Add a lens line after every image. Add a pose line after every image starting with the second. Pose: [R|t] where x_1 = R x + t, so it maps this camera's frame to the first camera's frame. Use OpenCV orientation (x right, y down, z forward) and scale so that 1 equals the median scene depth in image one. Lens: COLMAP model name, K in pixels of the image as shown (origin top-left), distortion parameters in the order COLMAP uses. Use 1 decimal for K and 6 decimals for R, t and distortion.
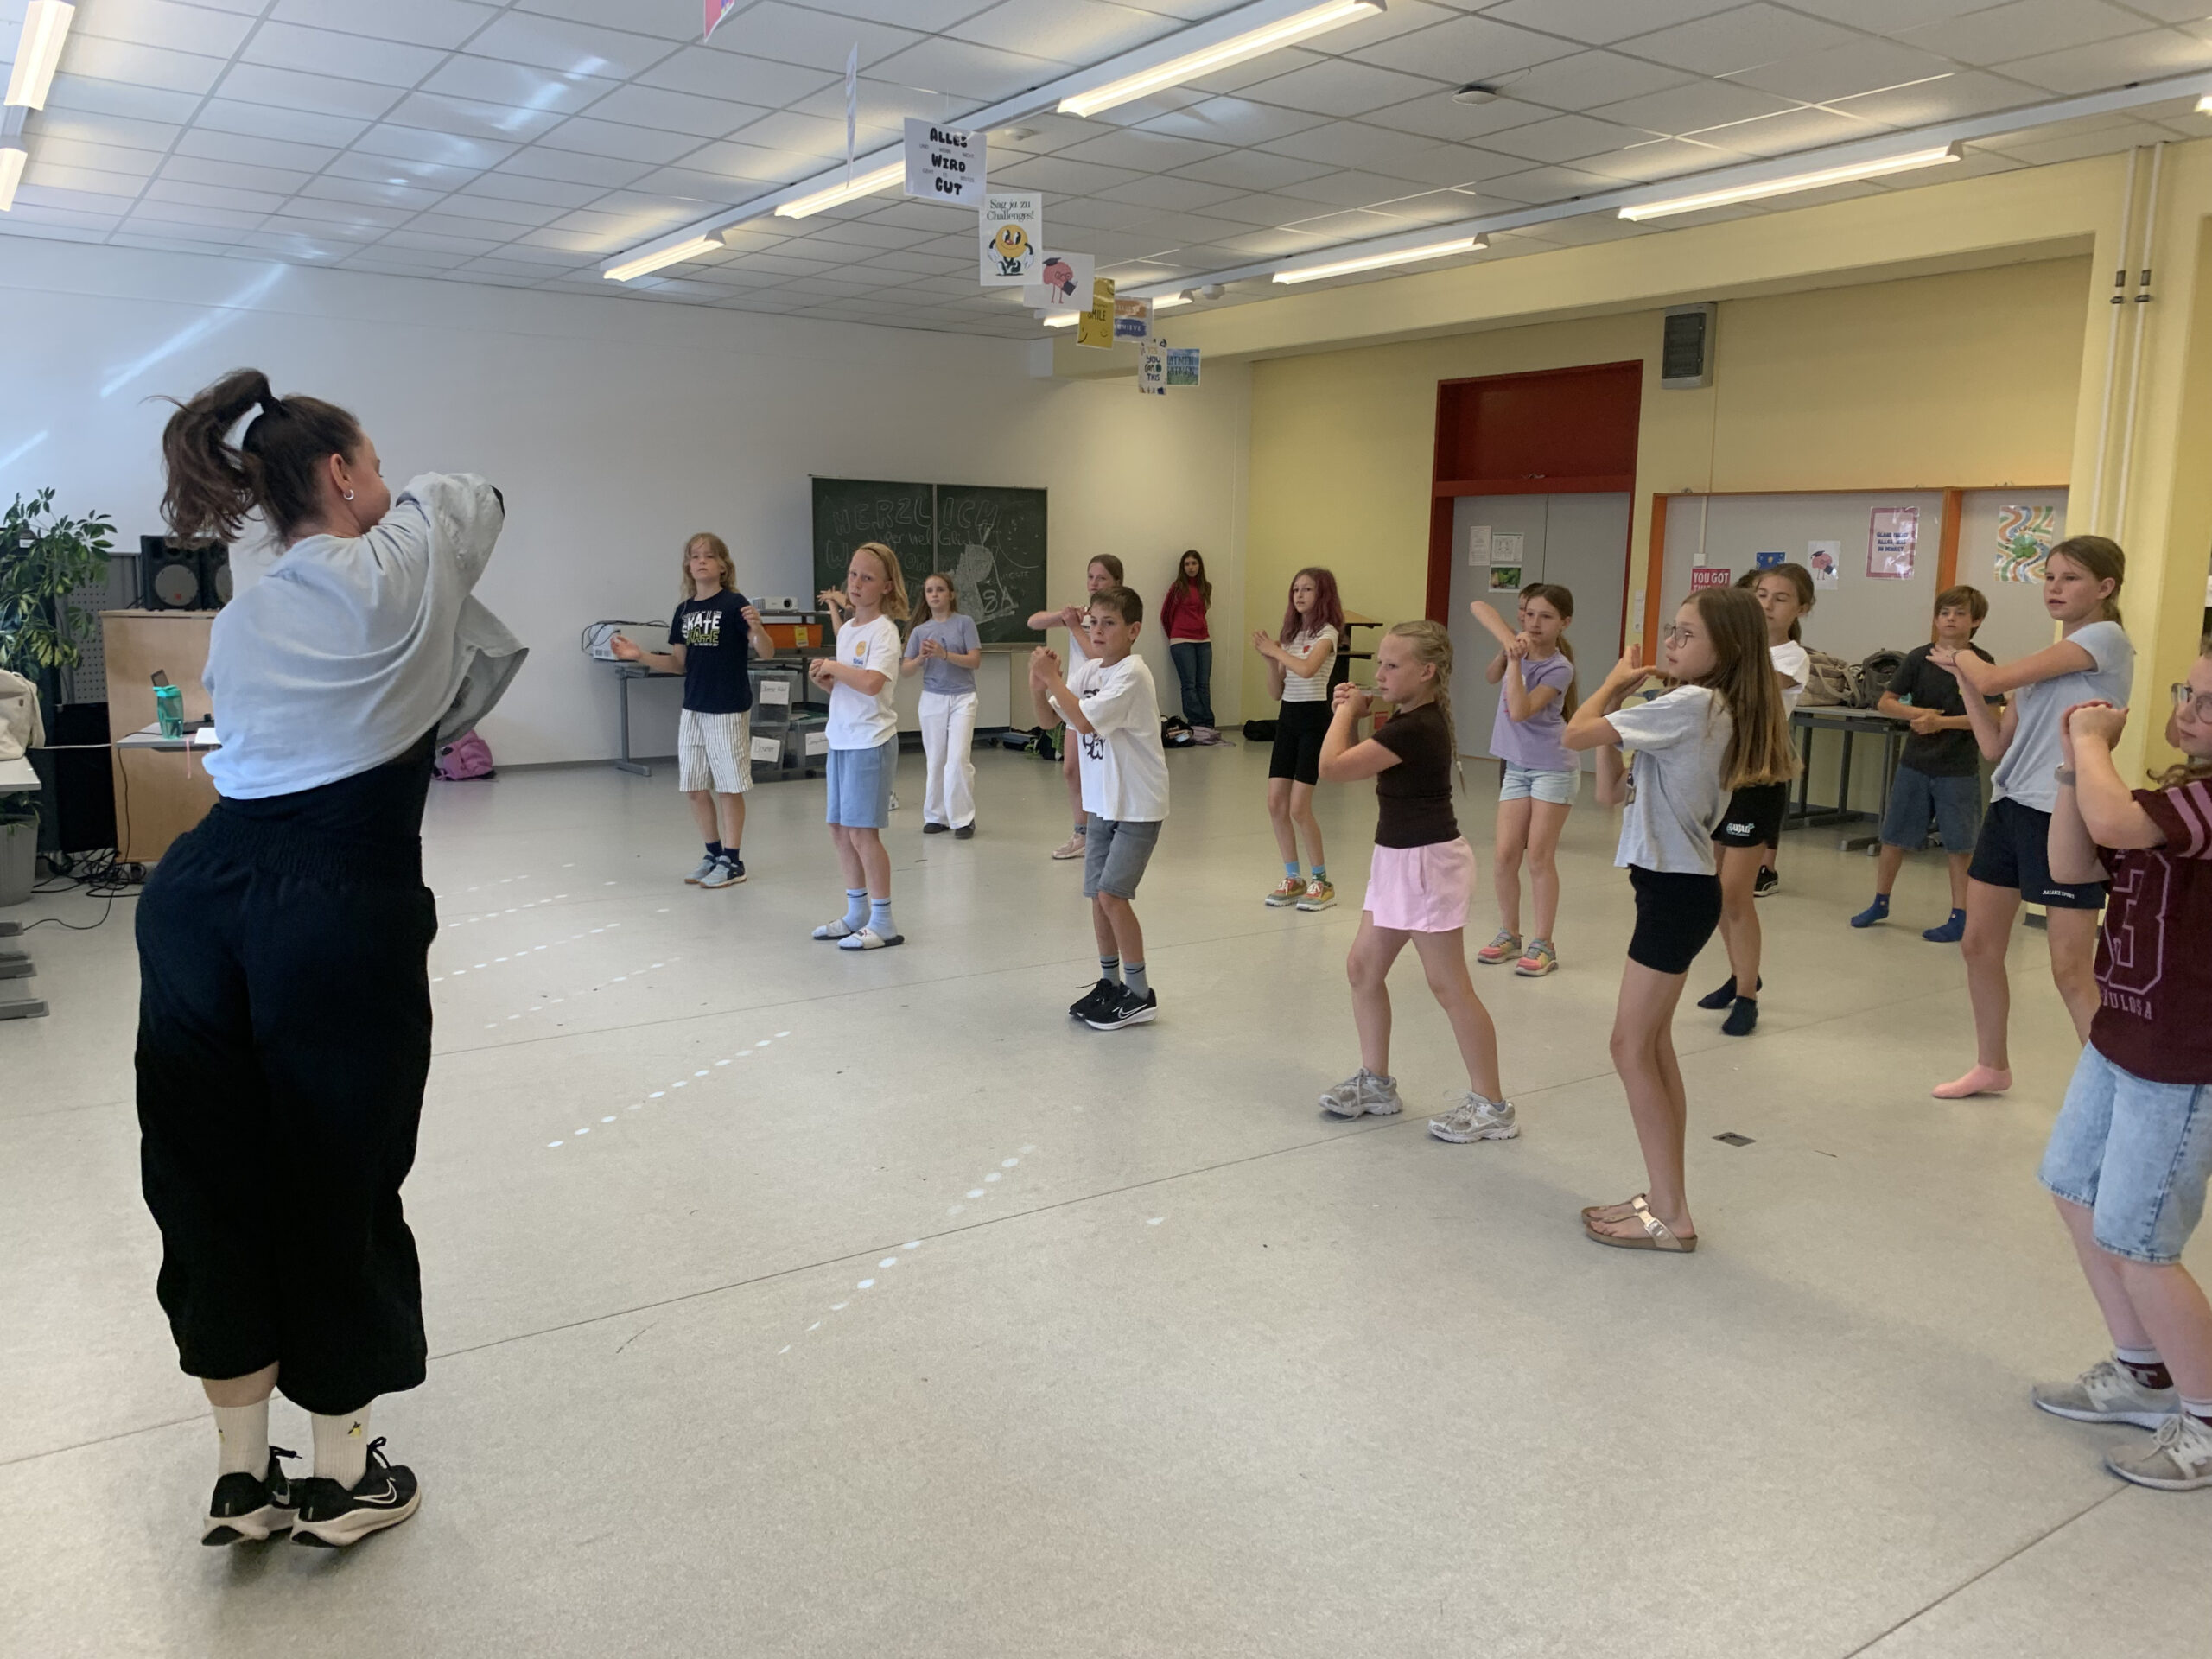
lens RADIAL K [[1693.7, 0, 1103.6], [0, 1693.7, 833.8], [0, 0, 1]] dist [0.009809, -0.004223]
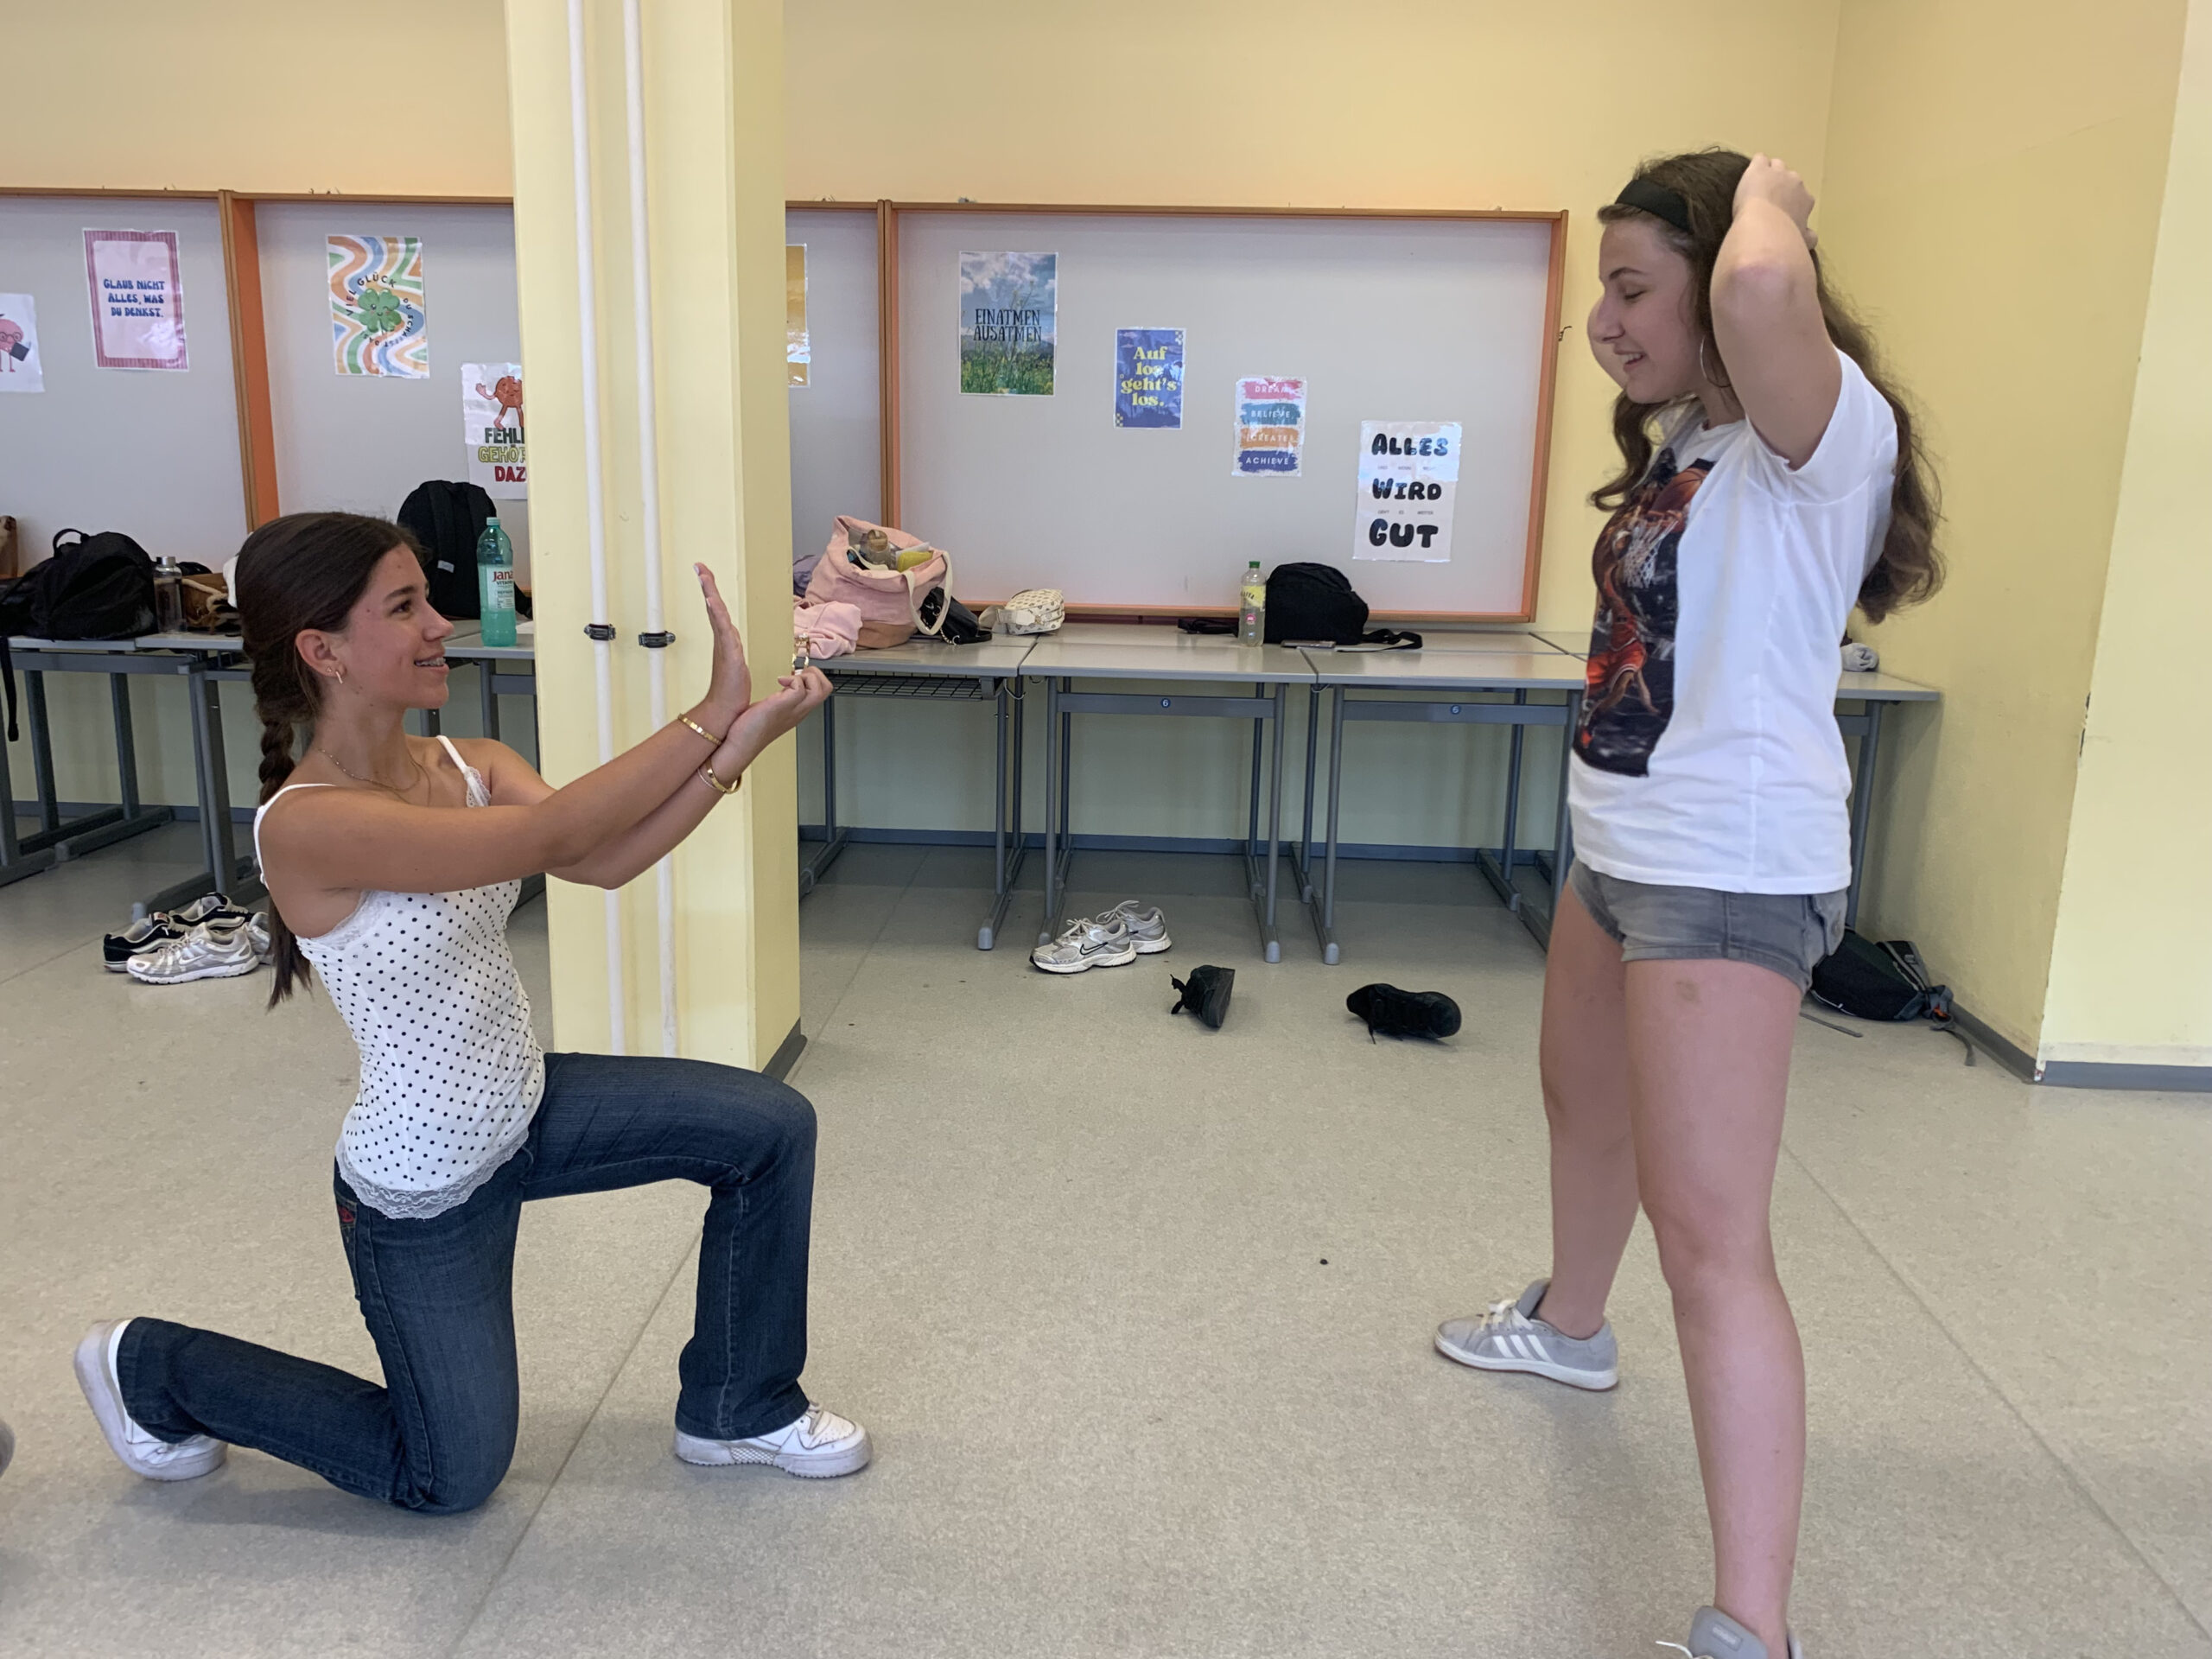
lens RADIAL K [[1693.7, 0, 1078.5], [0, 1693.7, 788.2], [0, 0, 1]] dist [0.009809, -0.004223]
pose [[0.621289, -0.161567, 0.766744, 0.199635], [0.116226, 0.986689, 0.113736, -0.044074], [-0.774914, 0.018452, 0.631797, 0.406994]]
